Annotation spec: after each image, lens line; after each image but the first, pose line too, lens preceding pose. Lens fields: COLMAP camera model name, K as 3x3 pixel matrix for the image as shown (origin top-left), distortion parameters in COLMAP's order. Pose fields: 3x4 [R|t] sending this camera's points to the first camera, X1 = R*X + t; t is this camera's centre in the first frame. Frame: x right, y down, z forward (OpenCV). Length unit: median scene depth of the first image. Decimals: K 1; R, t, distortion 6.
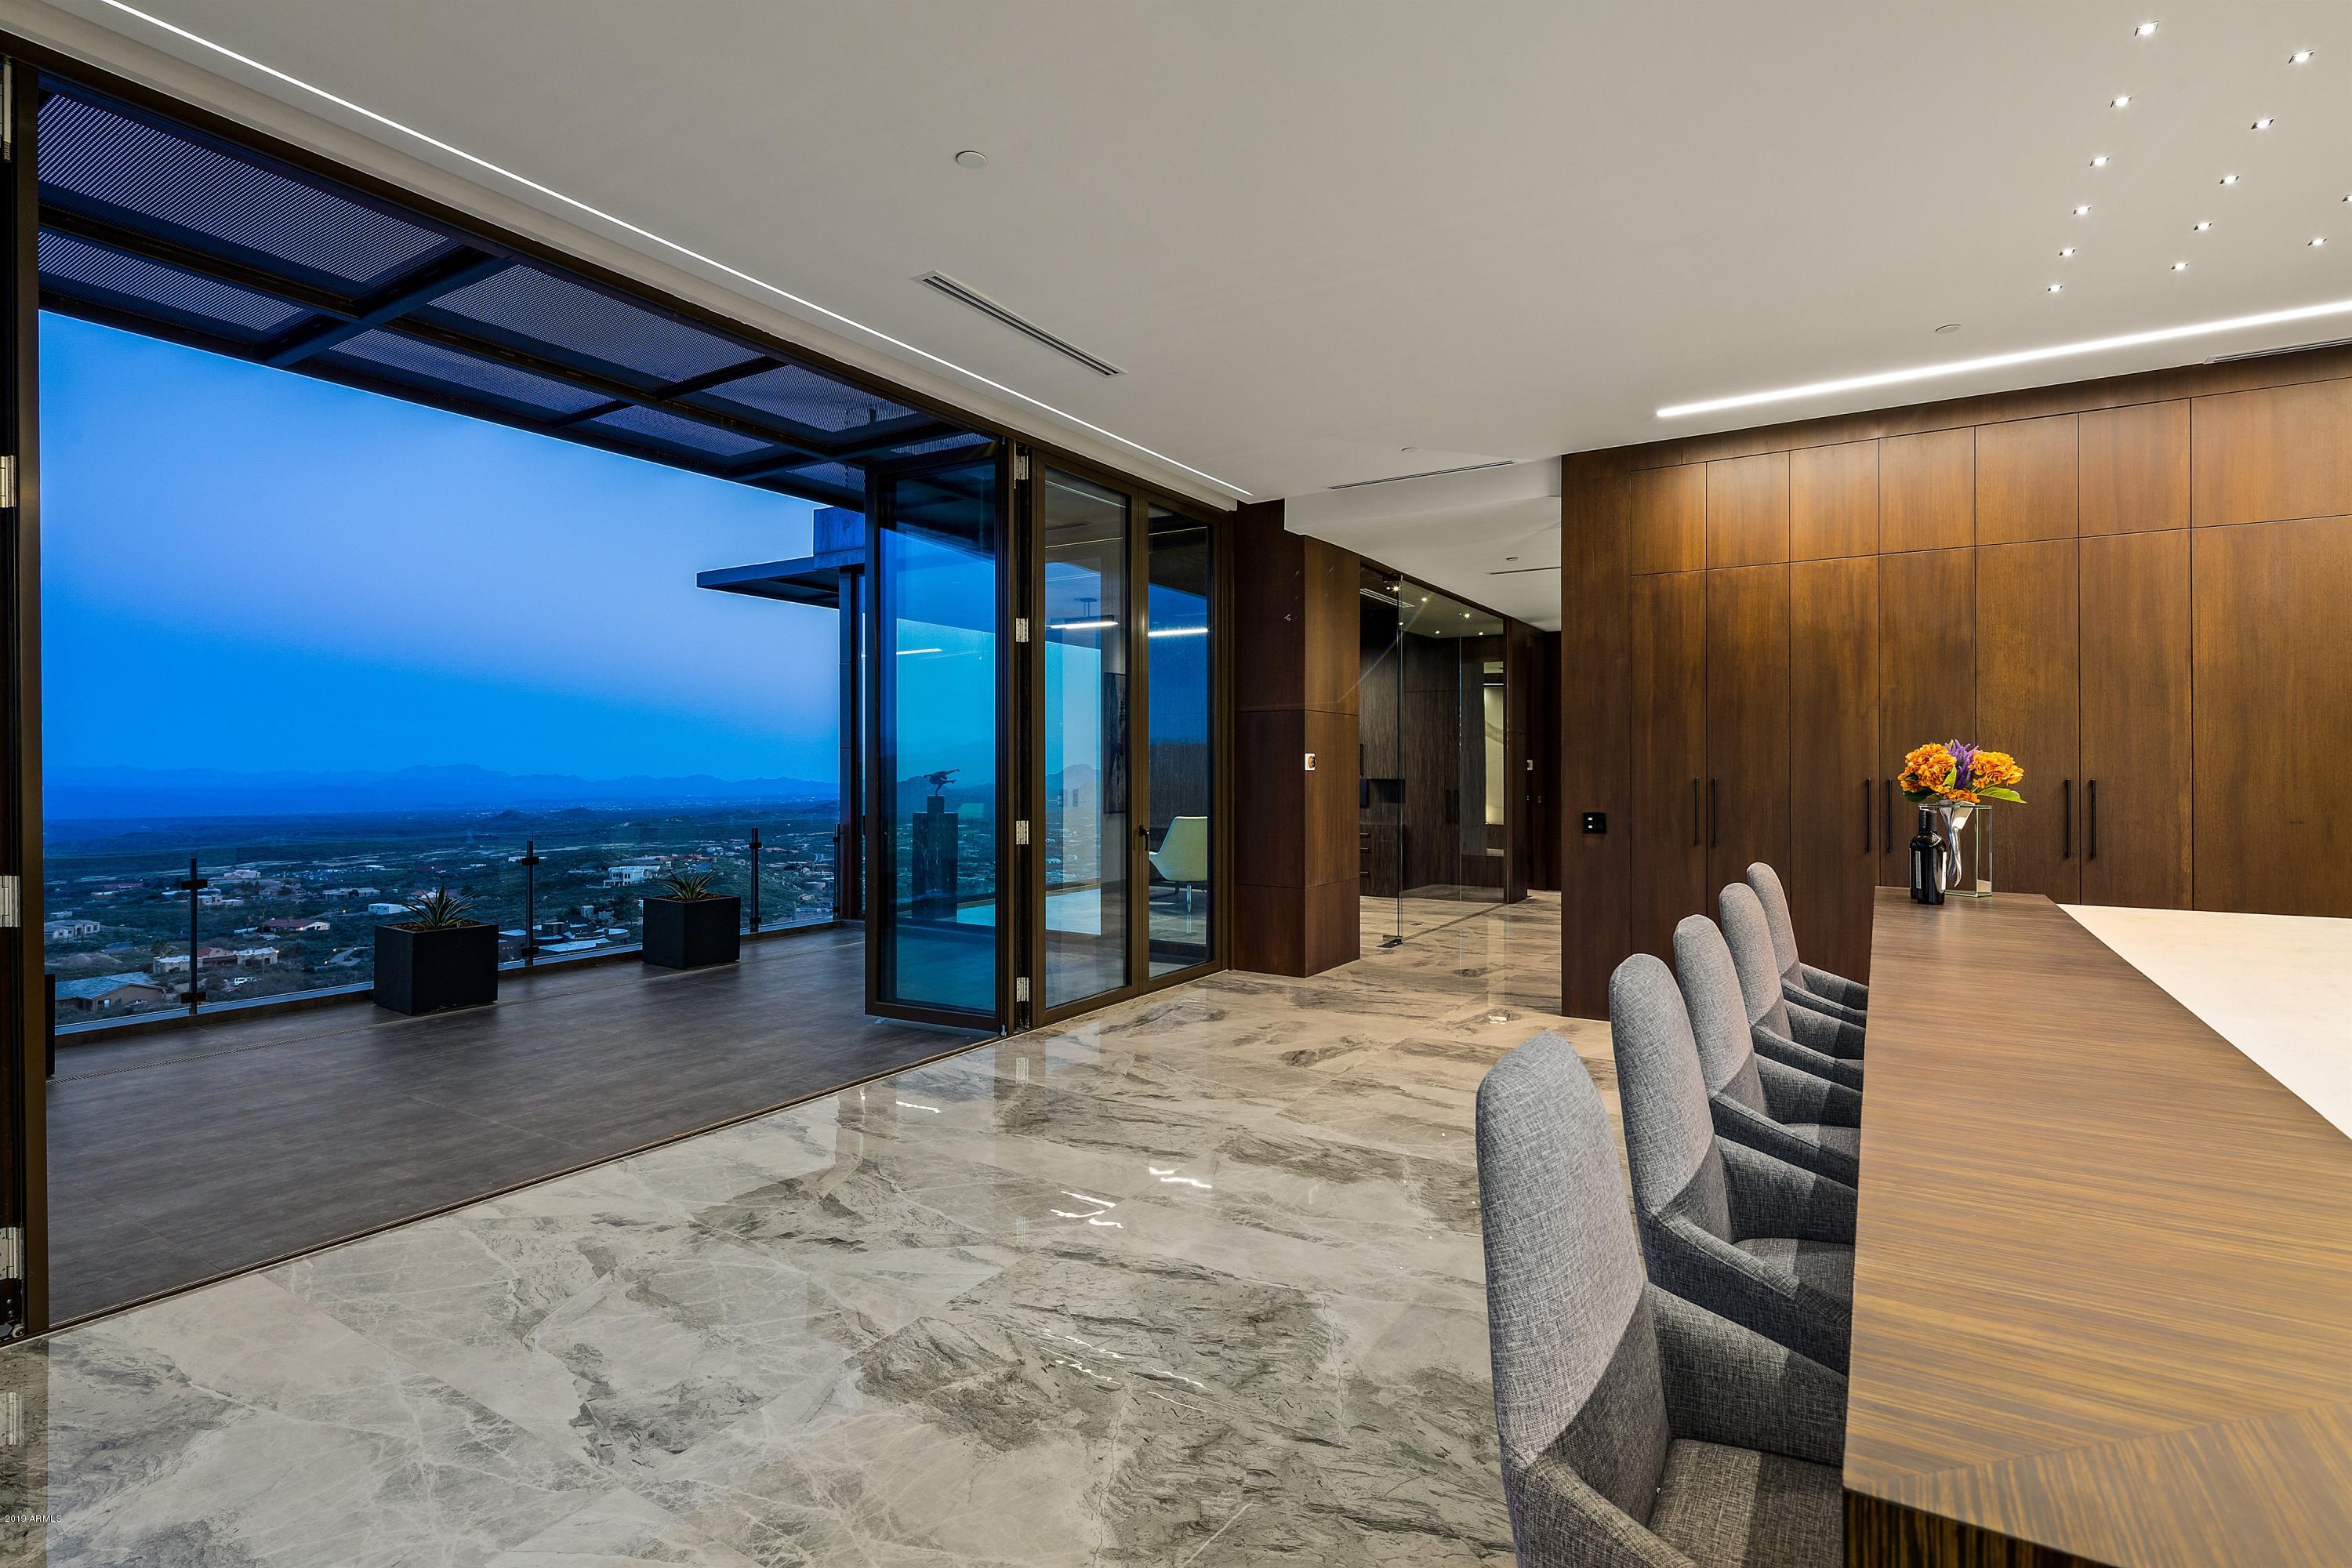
lens RADIAL K [[1133.6, 0, 1172.2], [0, 1133.6, 763.9], [0, 0, 1]] dist [0.001153, -0.000510]
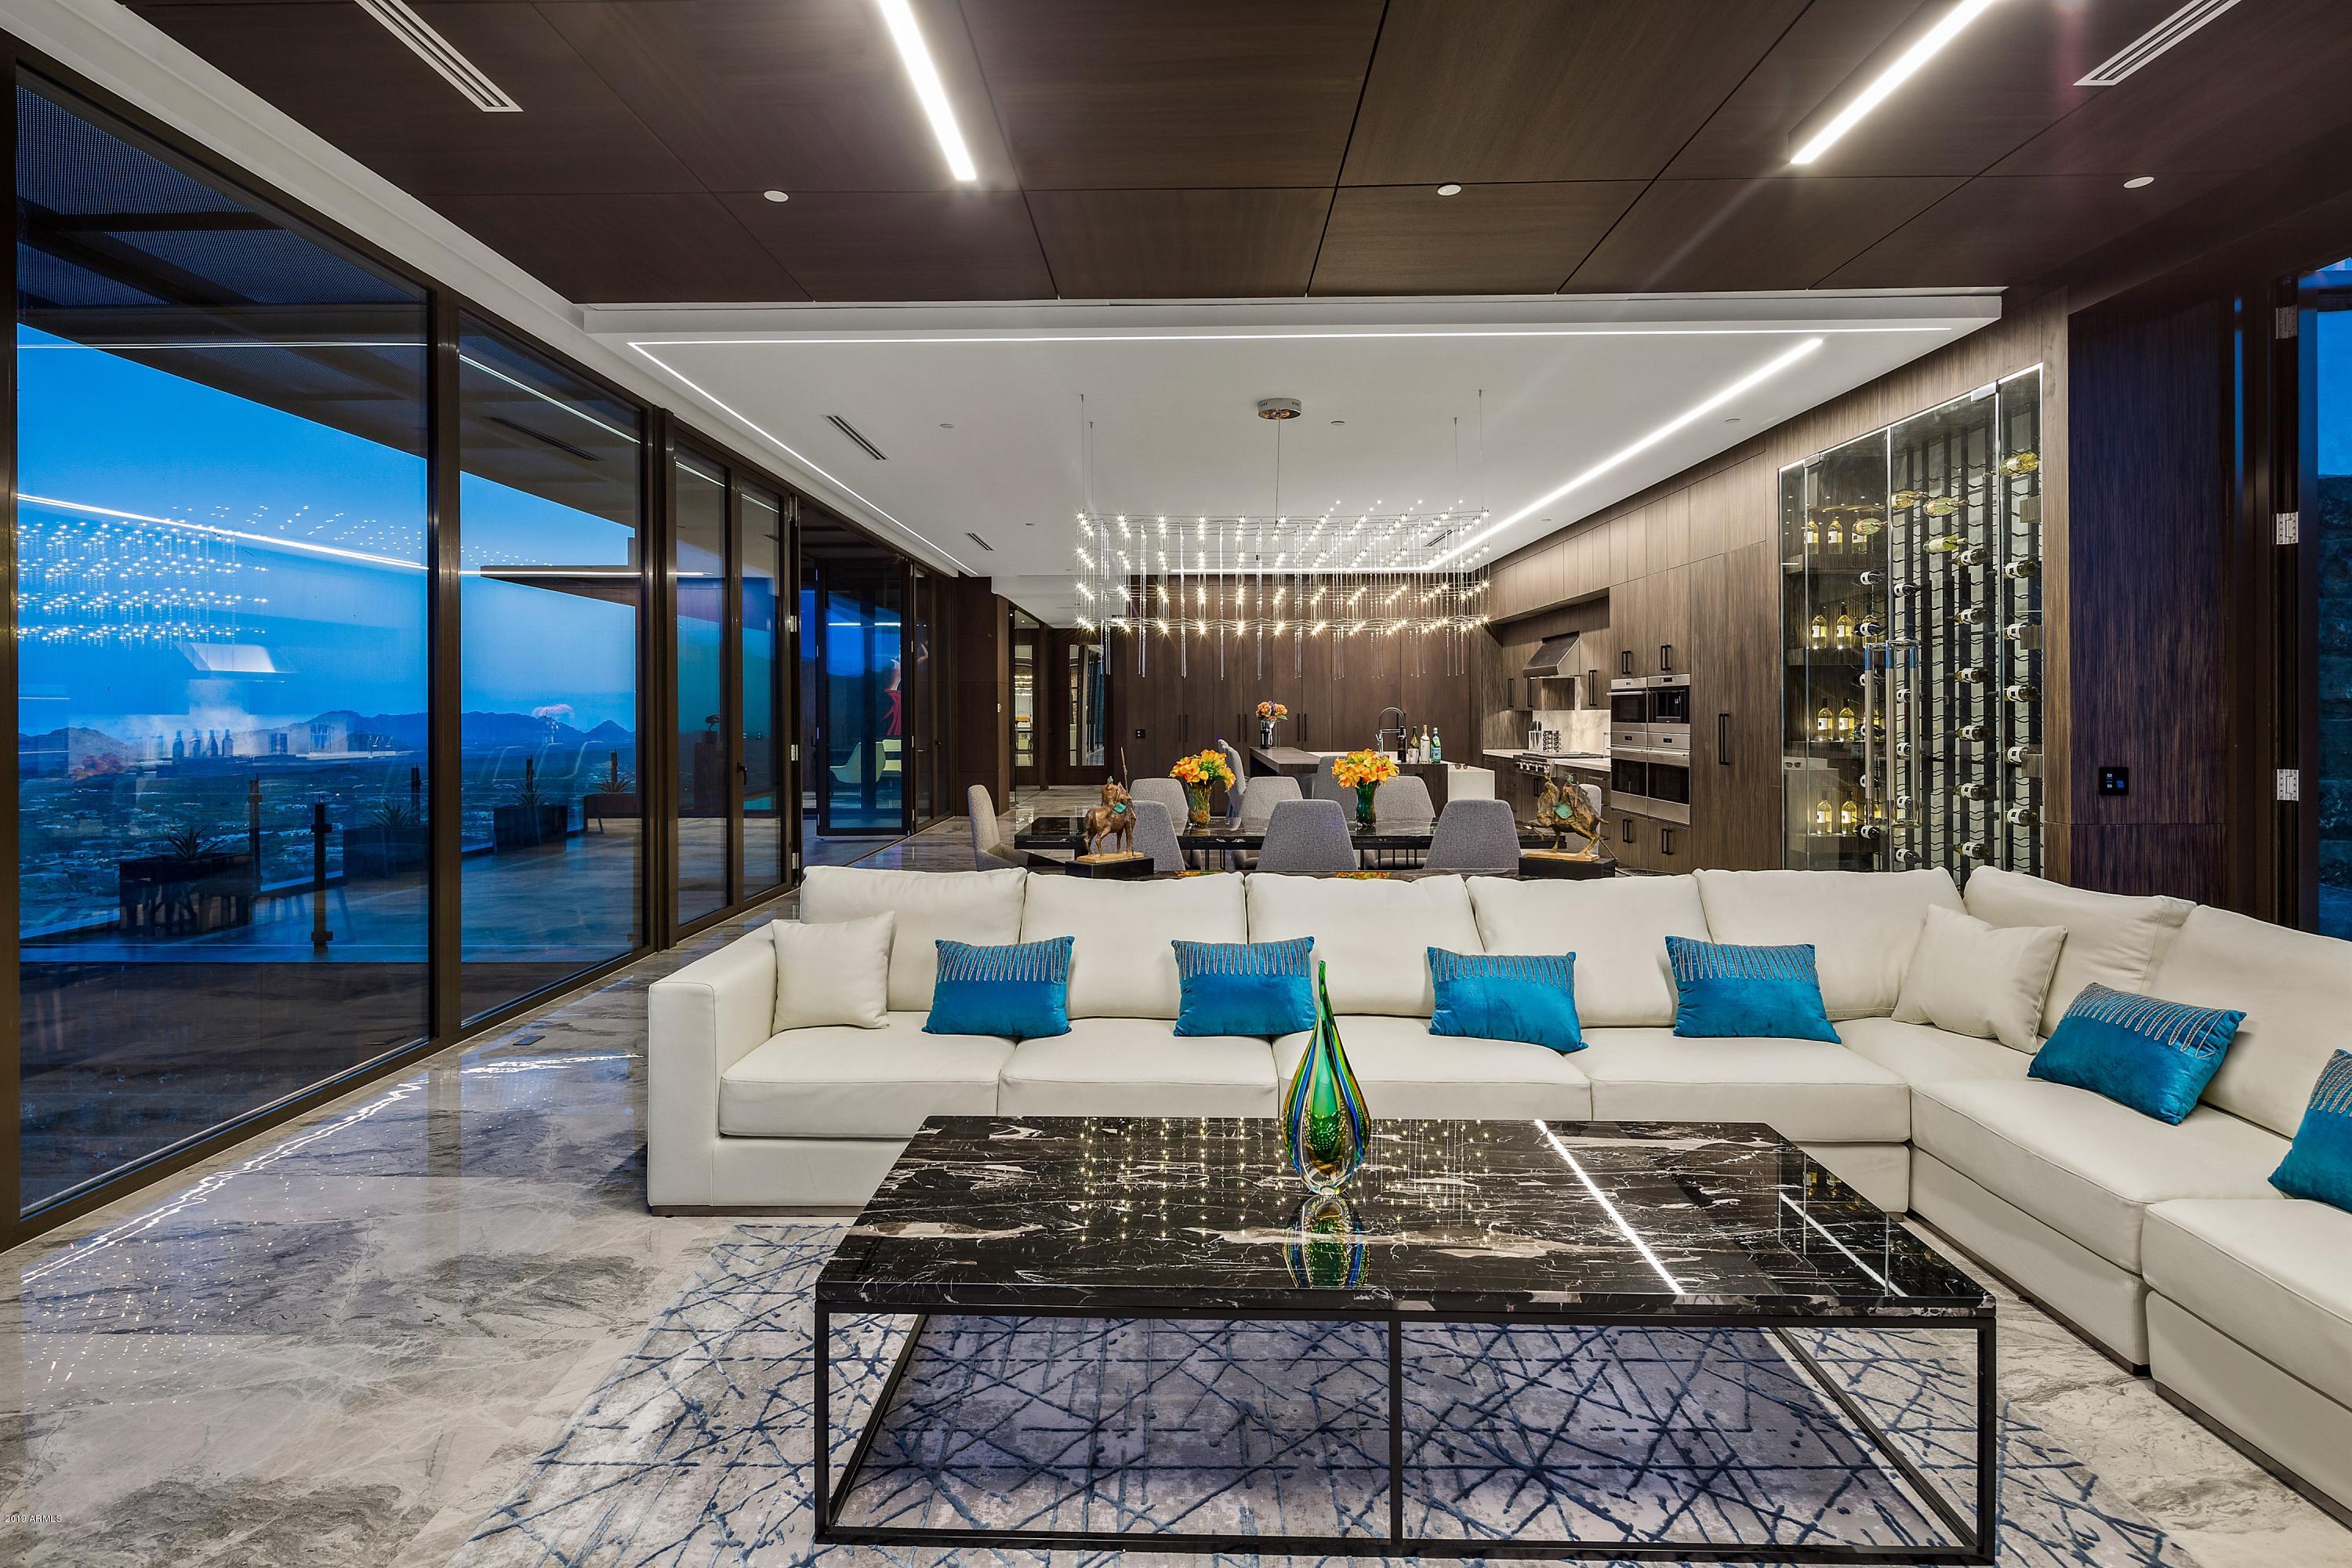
lens RADIAL K [[1133.6, 0, 1164.1], [0, 1133.6, 709.7], [0, 0, 1]] dist [0.001153, -0.000510]
pose [[0.860087, -0.003023, 0.510138, -0.259406], [0.002404, 0.999995, 0.001874, -0.000434], [-0.510142, -0.000386, 0.860090, -0.345655]]
